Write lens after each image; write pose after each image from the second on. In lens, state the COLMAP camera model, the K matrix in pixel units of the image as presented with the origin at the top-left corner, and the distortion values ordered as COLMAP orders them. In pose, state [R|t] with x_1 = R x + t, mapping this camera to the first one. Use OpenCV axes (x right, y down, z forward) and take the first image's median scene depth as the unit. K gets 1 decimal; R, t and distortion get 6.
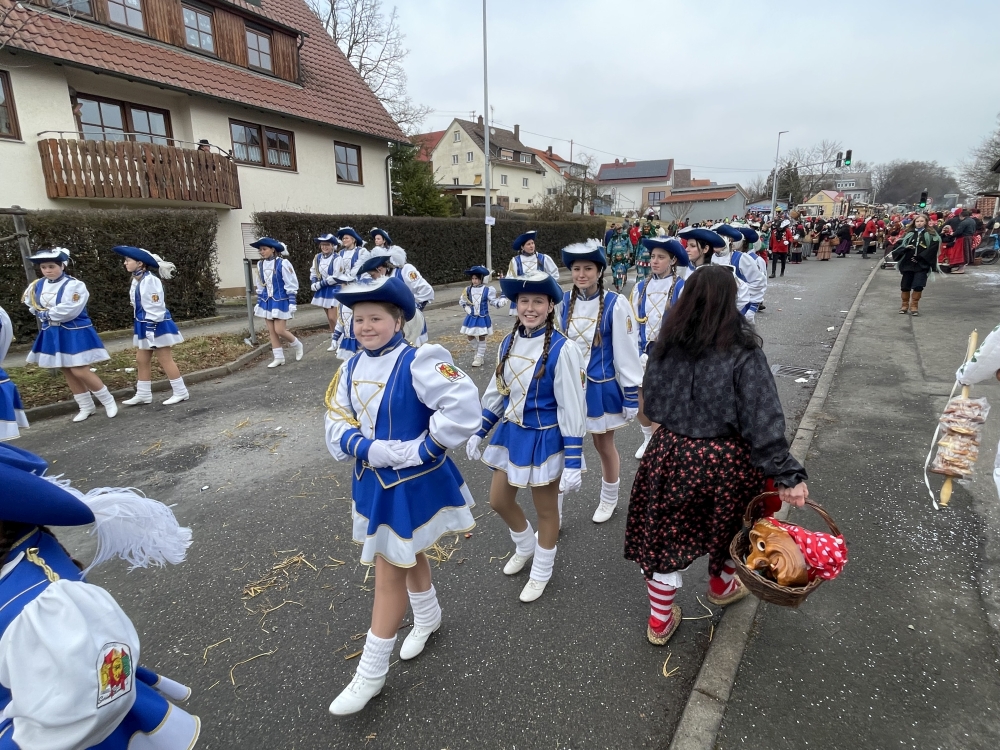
lens RADIAL K [[517.4, 0, 498.5], [0, 517.4, 372.7], [0, 0, 1]] dist [-0.001088, -0.001380]
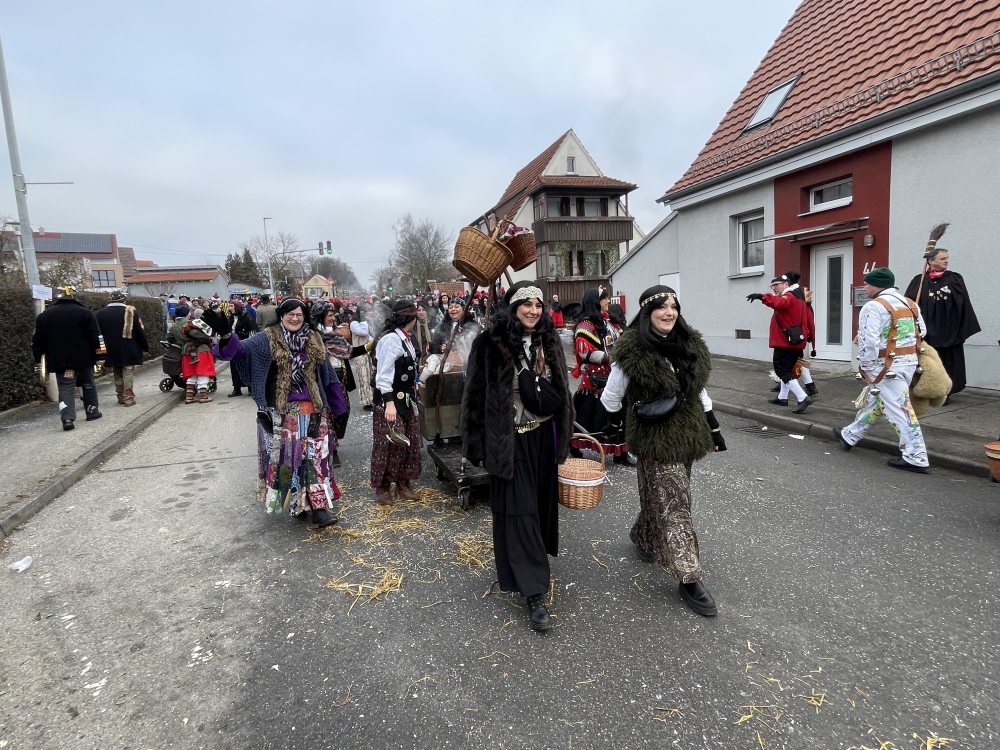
lens RADIAL K [[517.4, 0, 495.5], [0, 517.4, 373.5], [0, 0, 1]] dist [-0.001088, -0.001380]
pose [[0.558675, -0.116661, 0.821141, -0.211241], [0.241477, 0.970045, -0.026475, -0.084643], [-0.793456, 0.213077, 0.570111, 0.340591]]
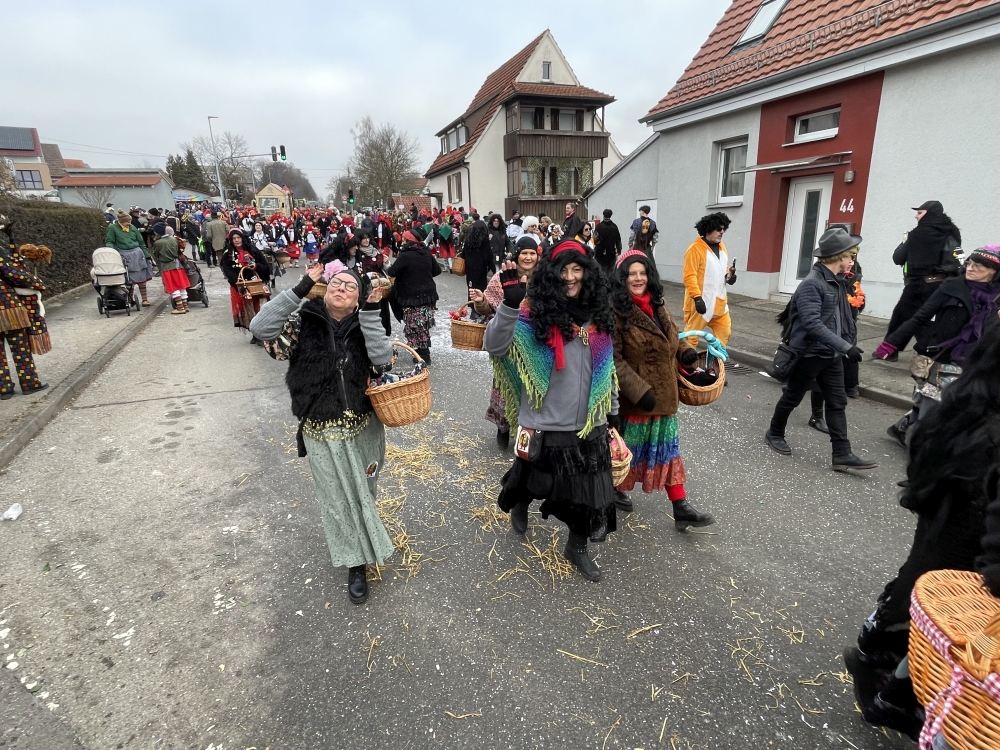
lens RADIAL K [[517.4, 0, 495.6], [0, 517.4, 371.5], [0, 0, 1]] dist [-0.001088, -0.001380]
pose [[0.502506, -0.238417, 0.831050, -0.217773], [0.226570, 0.963947, 0.139545, -0.101644], [-0.834358, 0.118169, 0.538407, 0.351007]]
